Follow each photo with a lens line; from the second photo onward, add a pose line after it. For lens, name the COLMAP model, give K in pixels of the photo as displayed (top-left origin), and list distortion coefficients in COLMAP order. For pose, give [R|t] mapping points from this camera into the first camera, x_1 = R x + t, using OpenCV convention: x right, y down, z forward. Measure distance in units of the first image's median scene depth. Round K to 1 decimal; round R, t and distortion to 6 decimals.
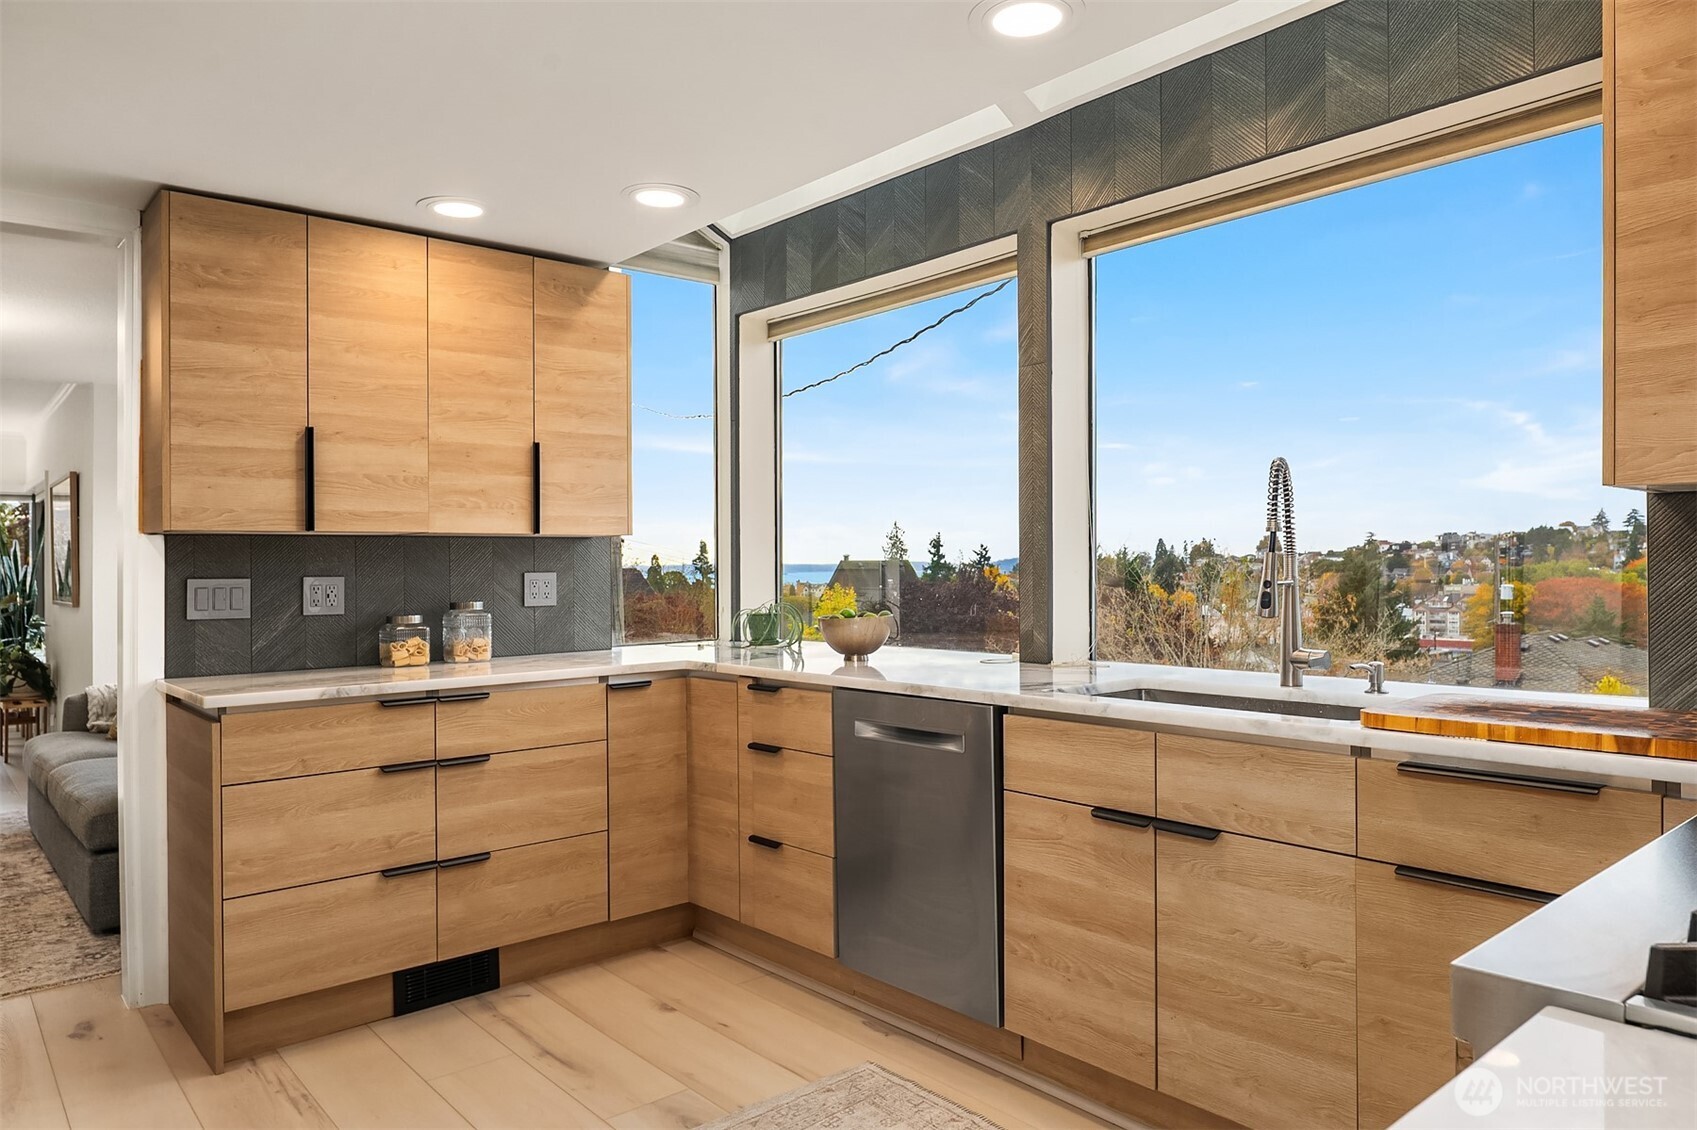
lens RADIAL K [[1130.7, 0, 854.0], [0, 1130.7, 565.5], [0, 0, 1]] dist [-0.002628, -0.005779]
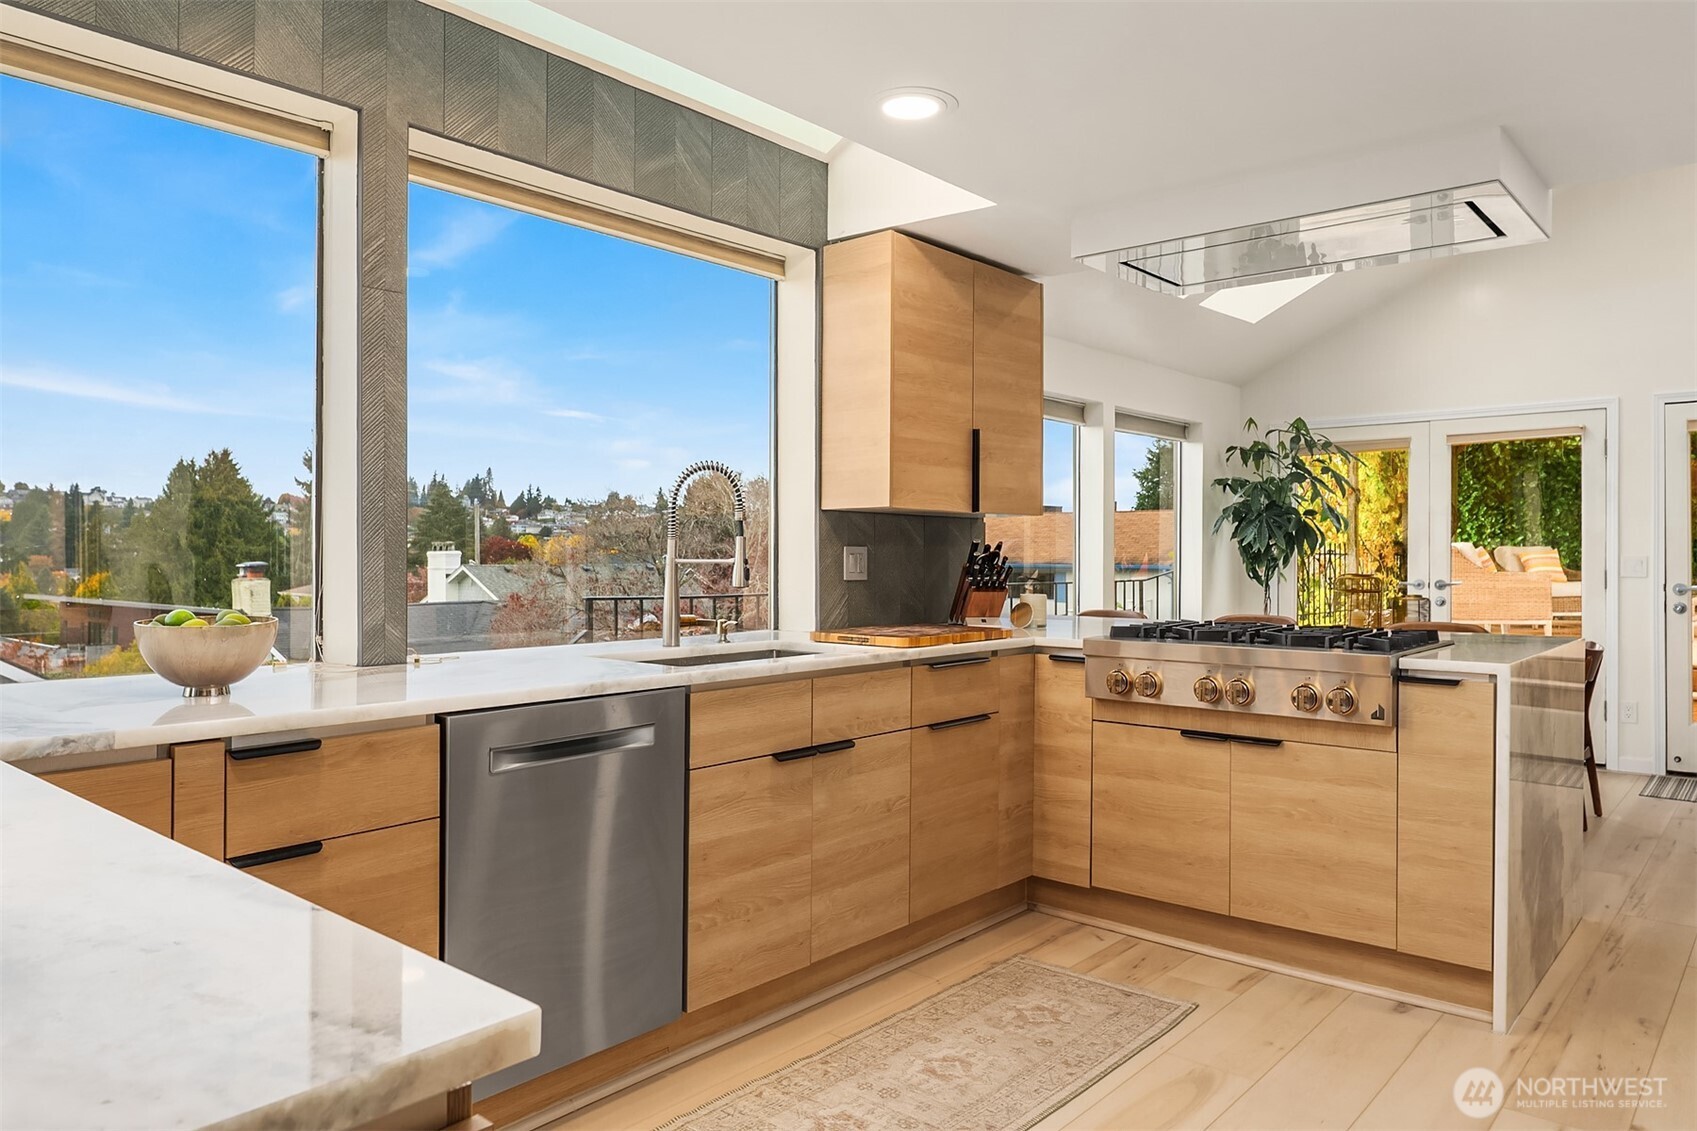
lens RADIAL K [[1130.7, 0, 852.8], [0, 1130.7, 552.6], [0, 0, 1]] dist [-0.002628, -0.005779]
pose [[-0.149032, 0.005927, 0.988815, -0.893670], [-0.004426, 0.999968, -0.006661, 0.014575], [-0.988823, -0.005369, -0.149001, 1.039220]]
